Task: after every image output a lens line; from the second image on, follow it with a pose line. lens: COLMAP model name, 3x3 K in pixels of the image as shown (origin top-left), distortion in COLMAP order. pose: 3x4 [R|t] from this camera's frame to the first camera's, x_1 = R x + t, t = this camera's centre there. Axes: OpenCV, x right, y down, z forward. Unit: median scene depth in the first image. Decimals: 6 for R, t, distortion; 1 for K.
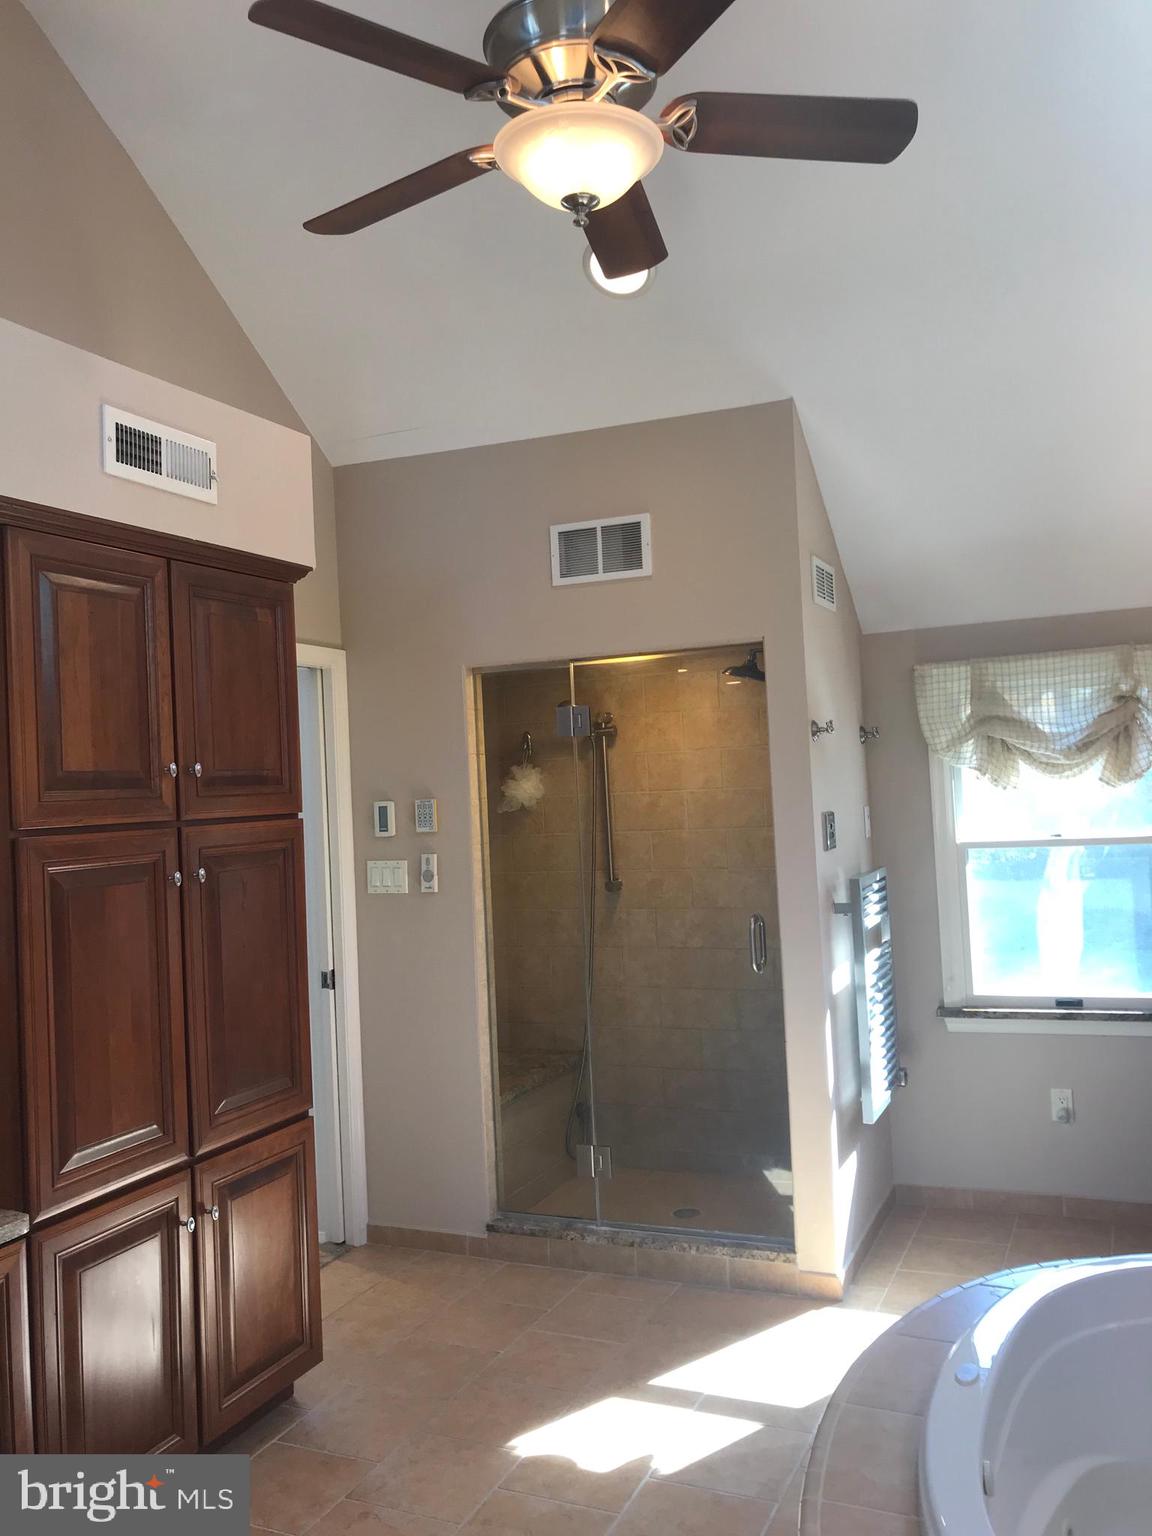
lens RADIAL K [[1244.0, 0, 576.0], [0, 1244.0, 768.0], [0, 0, 1]] dist [0.003228, 0.001439]
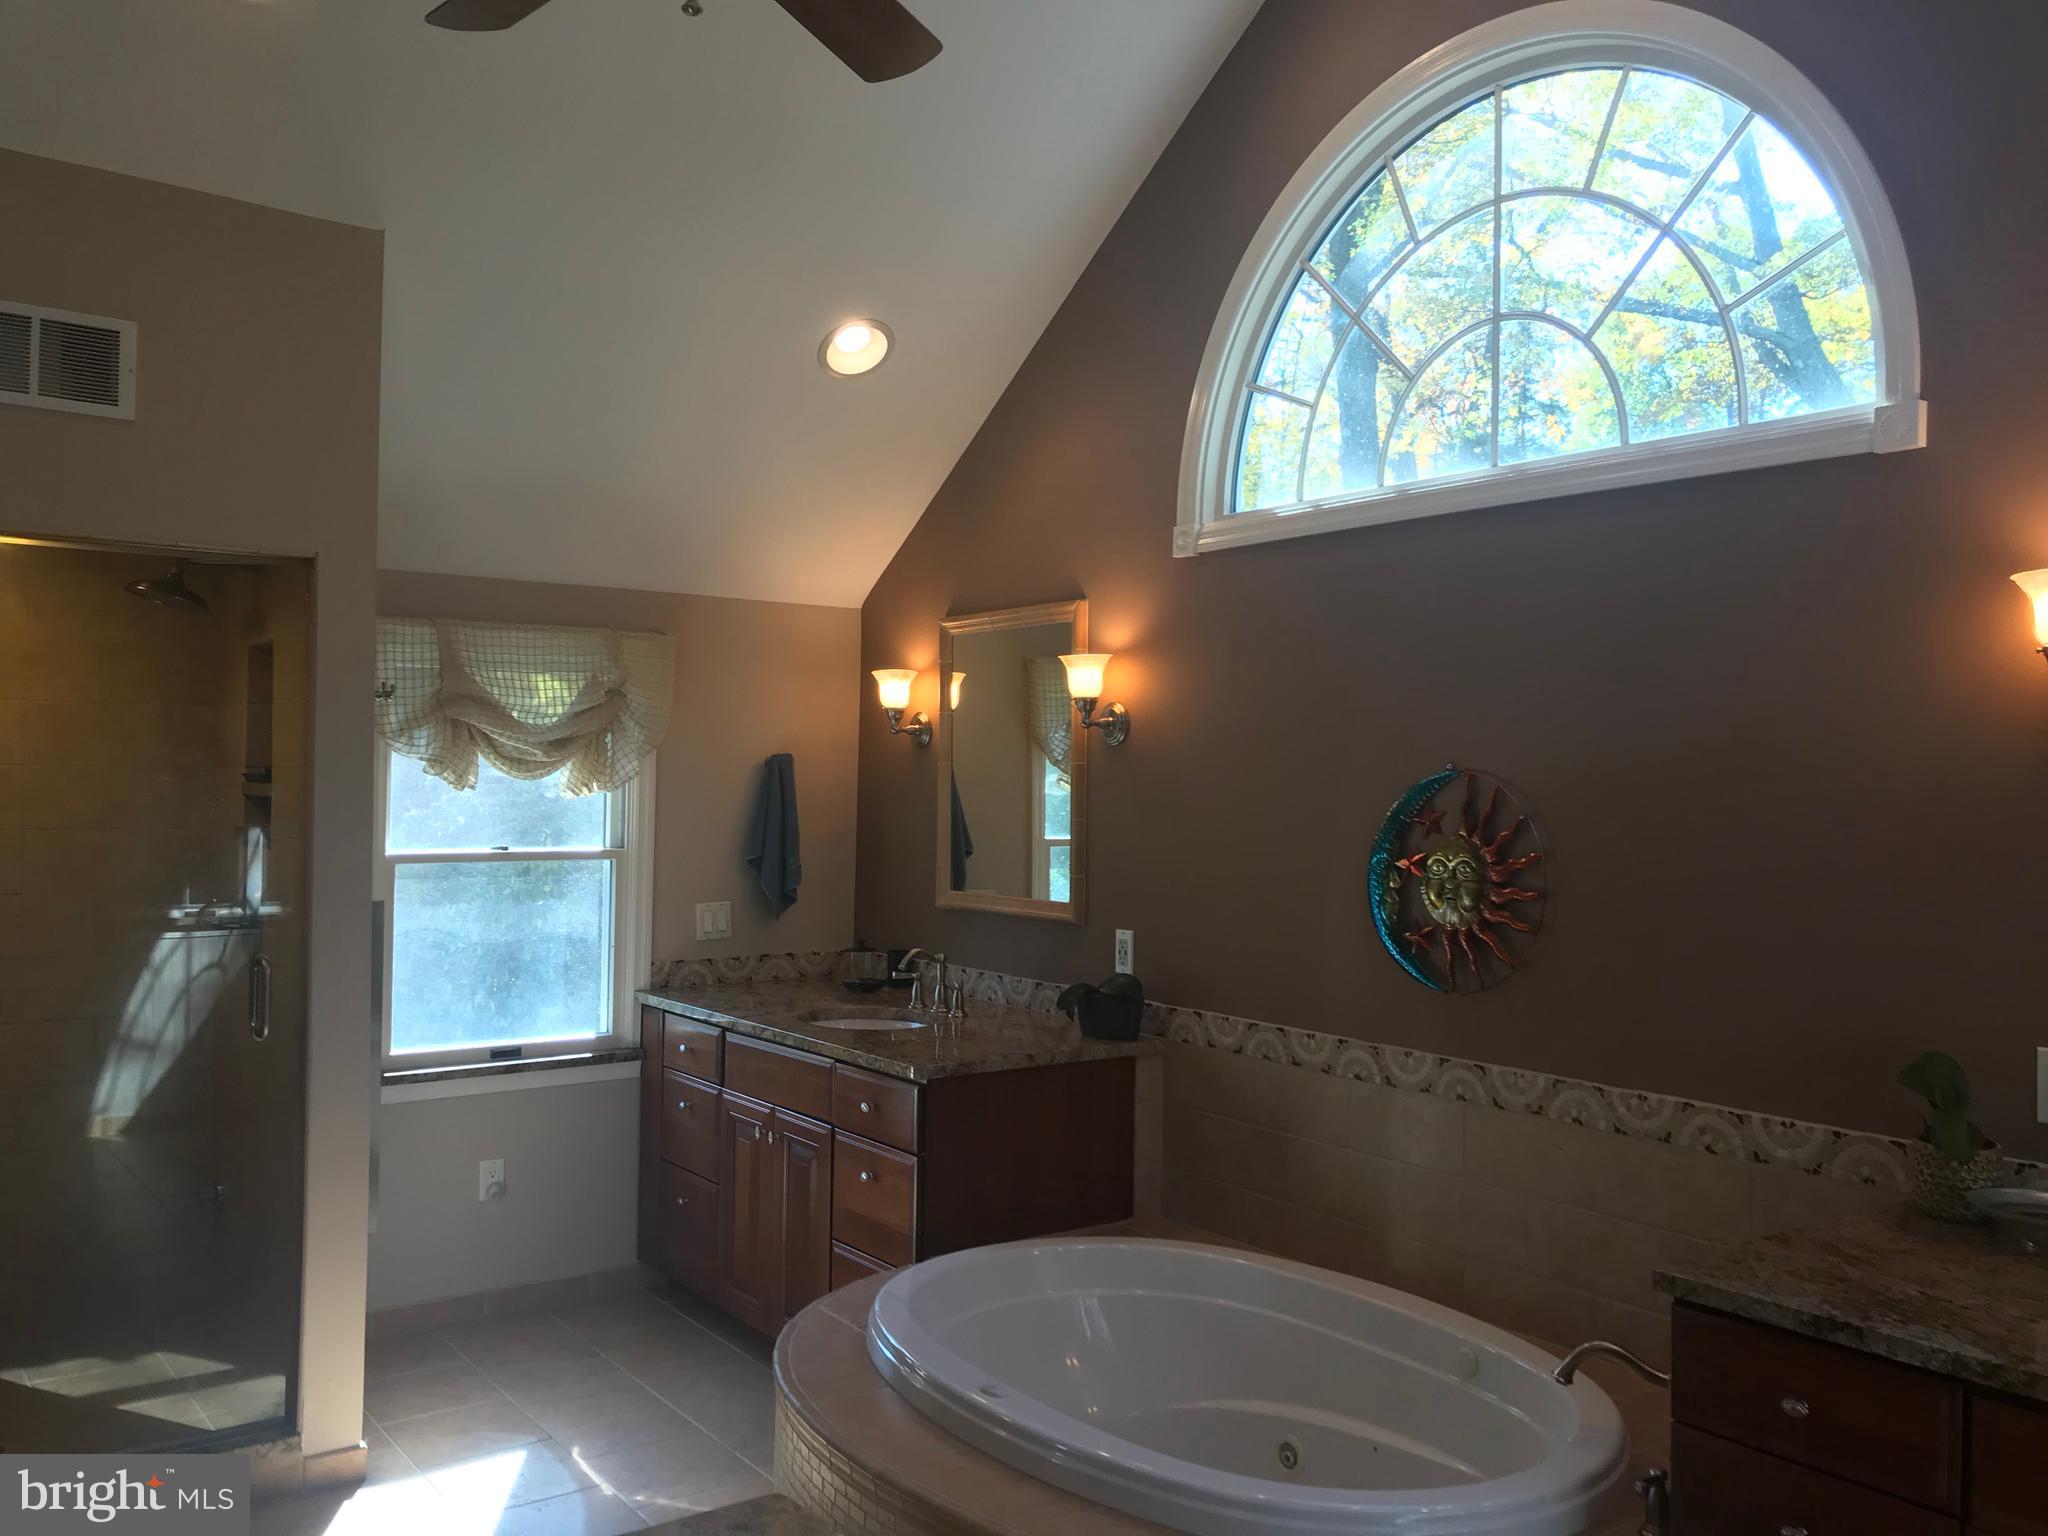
lens RADIAL K [[1658.7, 0, 1024.0], [0, 1658.7, 768.0], [0, 0, 1]] dist [0.003228, 0.001439]
pose [[0.488683, 0.062371, 0.870229, -0.403818], [-0.053573, 0.997704, -0.041423, 0.028785], [-0.870815, -0.026378, 0.490902, 0.172411]]
